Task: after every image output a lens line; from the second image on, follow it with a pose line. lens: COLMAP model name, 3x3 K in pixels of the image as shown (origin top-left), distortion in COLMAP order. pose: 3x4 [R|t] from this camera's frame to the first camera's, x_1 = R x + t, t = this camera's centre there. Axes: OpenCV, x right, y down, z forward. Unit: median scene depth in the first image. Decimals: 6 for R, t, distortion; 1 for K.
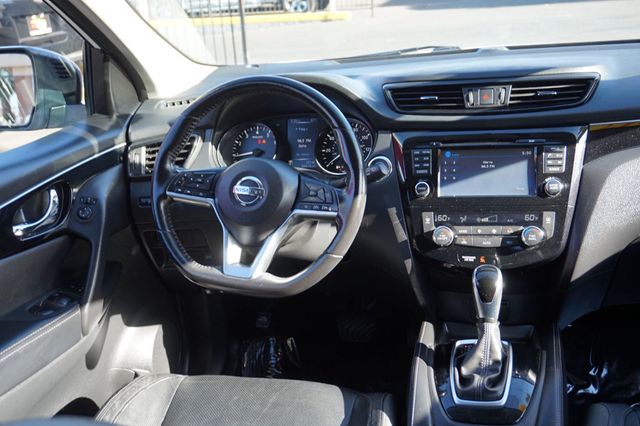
lens RADIAL K [[710.3, 0, 316.3], [0, 710.3, 213.3], [0, 0, 1]] dist [0.002393, -0.027057]
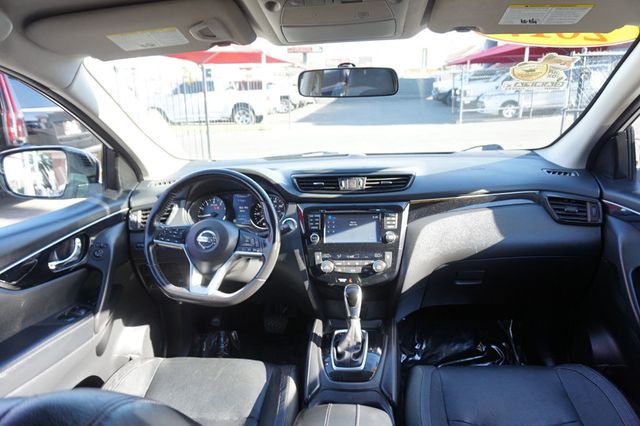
lens RADIAL K [[444.7, 0, 320.0], [0, 444.7, 213.0], [0, 0, 1]] dist [-0.017046, 0.005502]
pose [[0.989201, 0.008490, 0.146322, 0.008993], [0.003429, 0.996707, -0.081013, -0.008385], [-0.146528, 0.080640, 0.985914, -0.029448]]
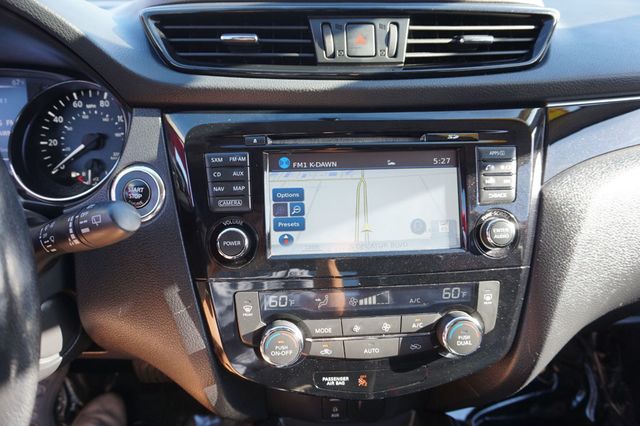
lens RADIAL K [[446.8, 0, 328.0], [0, 446.8, 212.0], [0, 0, 1]] dist [-0.028541, 0.000891]
pose [[0.942174, -0.060931, 0.329540, 0.112939], [0.016092, 0.990424, 0.137119, -0.090716], [-0.334739, -0.123887, 0.934132, 0.709443]]
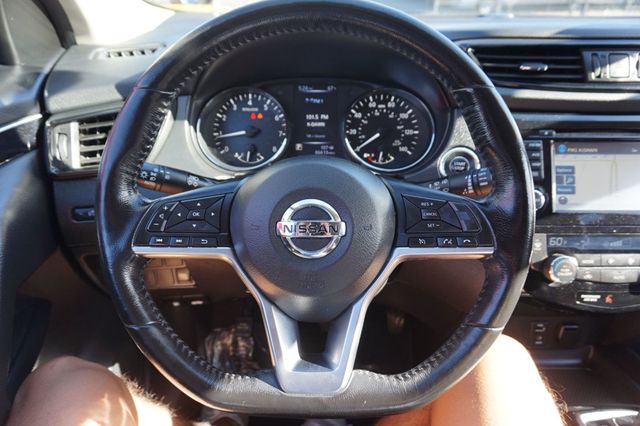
lens RADIAL K [[444.3, 0, 331.2], [0, 444.3, 213.1], [0, 0, 1]] dist [-0.009031, -0.000507]
pose [[0.963695, -0.031389, 0.265154, -0.149616], [-0.006497, 0.990015, 0.140813, -0.079847], [-0.266927, -0.137423, 0.953869, 0.636555]]
